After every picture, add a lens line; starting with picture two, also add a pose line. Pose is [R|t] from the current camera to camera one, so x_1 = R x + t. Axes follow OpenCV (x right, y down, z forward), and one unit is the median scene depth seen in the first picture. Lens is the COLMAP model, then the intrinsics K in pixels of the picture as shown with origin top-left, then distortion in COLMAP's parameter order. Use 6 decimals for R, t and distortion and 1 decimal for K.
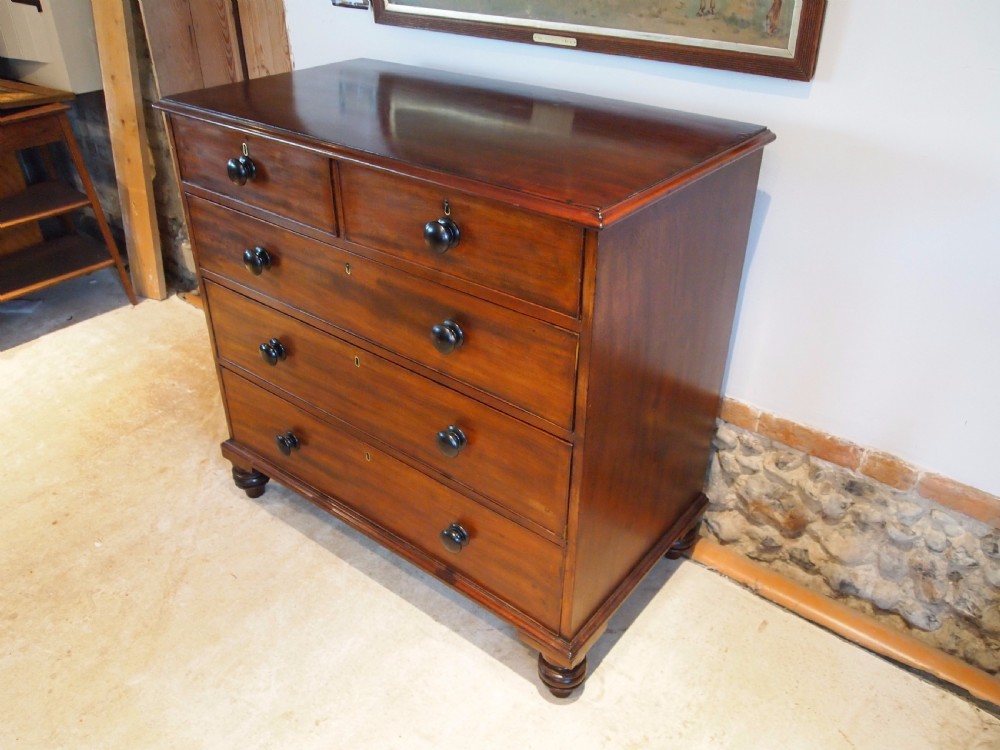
lens RADIAL K [[792.6, 0, 502.6], [0, 792.6, 377.5], [0, 0, 1]] dist [-0.045577, -0.000599]
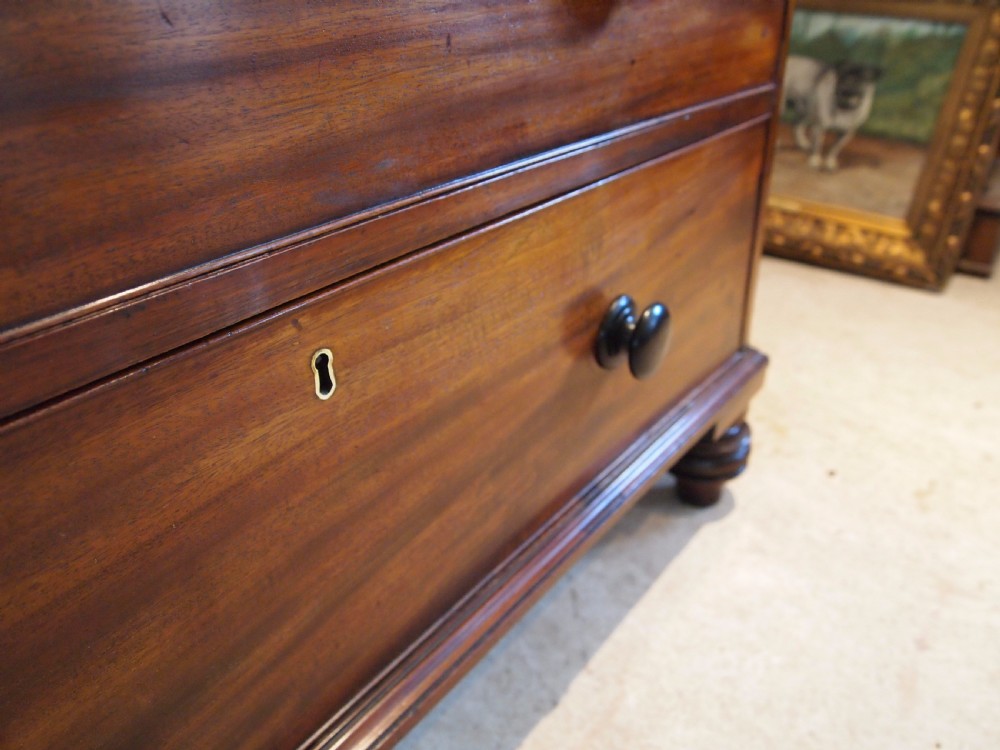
lens RADIAL K [[792.6, 0, 504.8], [0, 792.6, 377.6], [0, 0, 1]] dist [-0.045577, -0.000599]
pose [[-0.016815, -0.477689, 0.878368, -0.348991], [0.537639, 0.736360, 0.410752, 0.043302], [-0.843007, 0.479152, 0.244443, 0.920036]]
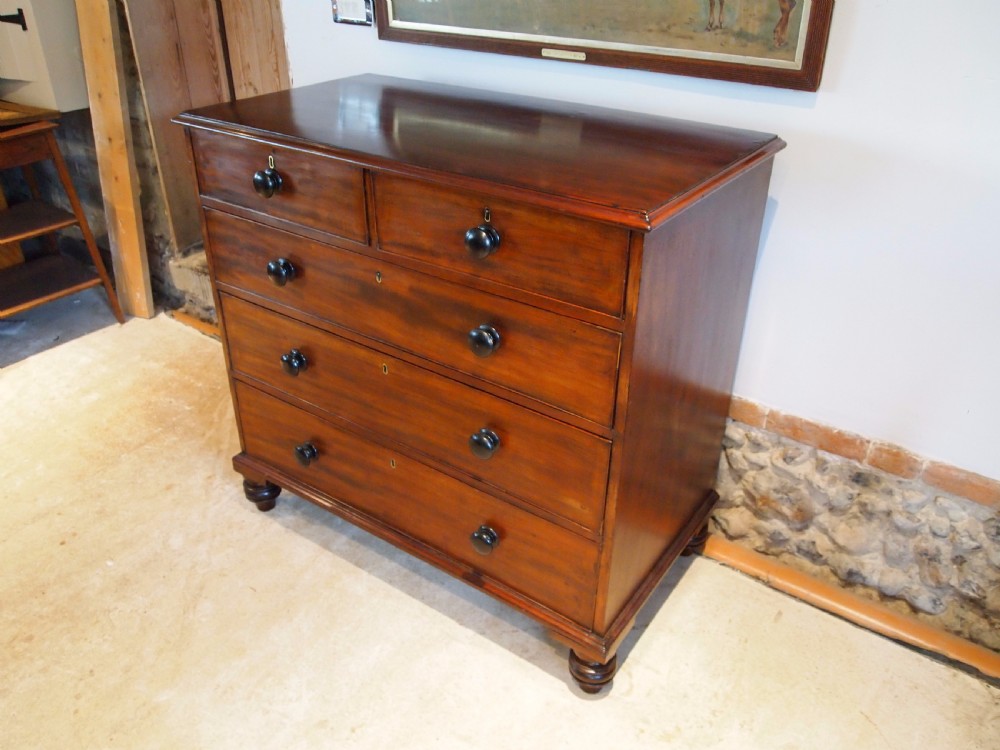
lens RADIAL K [[792.6, 0, 501.8], [0, 792.6, 376.1], [0, 0, 1]] dist [-0.045577, -0.000599]
pose [[0.998353, -0.025735, 0.051274, -0.080878], [0.026841, 0.999419, -0.021016, 0.013467], [-0.050703, 0.022358, 0.998463, -0.020571]]
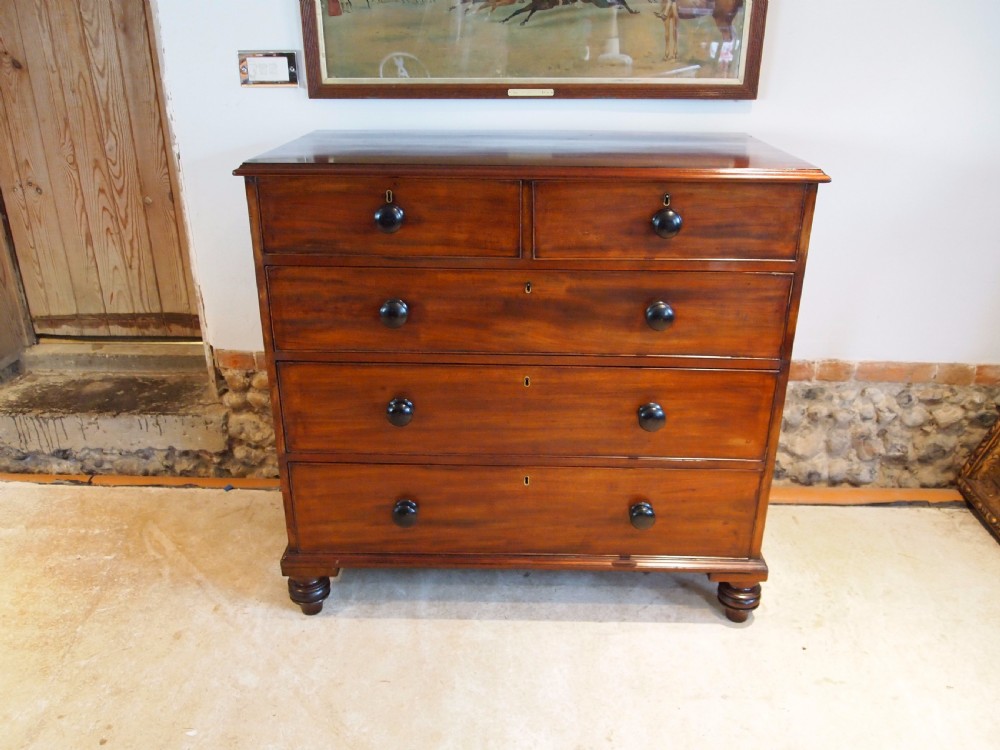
lens RADIAL K [[792.6, 0, 497.9], [0, 792.6, 381.8], [0, 0, 1]] dist [-0.045577, -0.000599]
pose [[0.806723, -0.241582, 0.539292, -0.723237], [0.315055, 0.947926, -0.046654, 0.015482], [-0.499939, 0.207544, 0.840825, 0.137223]]
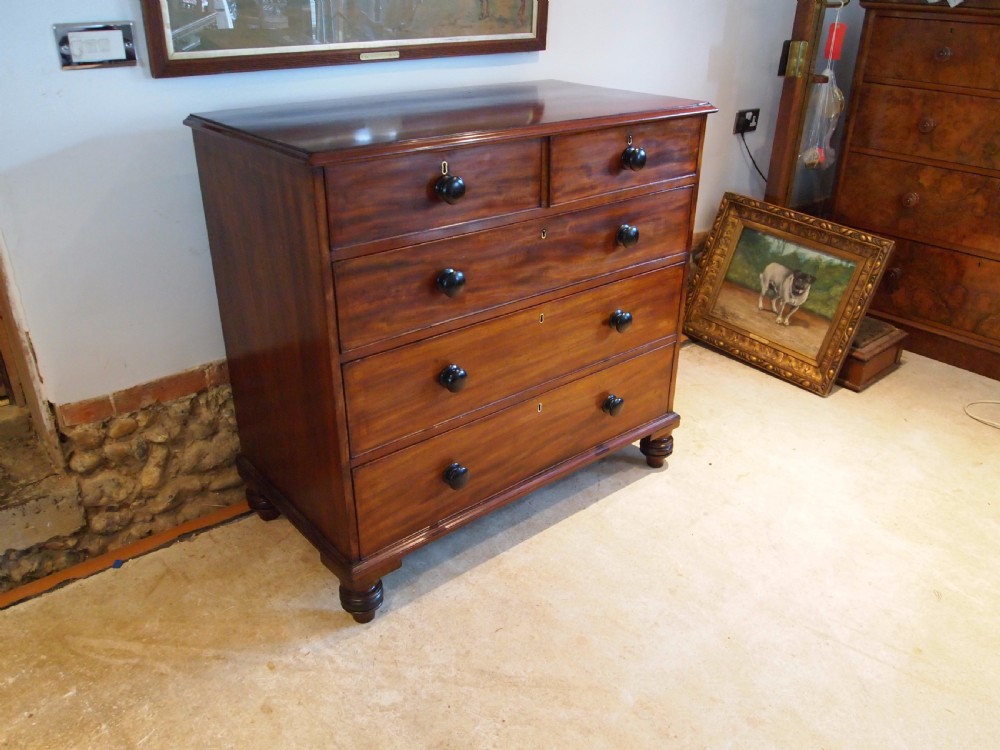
lens RADIAL K [[792.6, 0, 492.5], [0, 792.6, 381.4], [0, 0, 1]] dist [-0.045577, -0.000599]
pose [[0.221750, -0.446690, 0.866772, -1.163568], [0.512460, 0.809635, 0.286140, -0.293096], [-0.829585, 0.380734, 0.408448, 0.580941]]
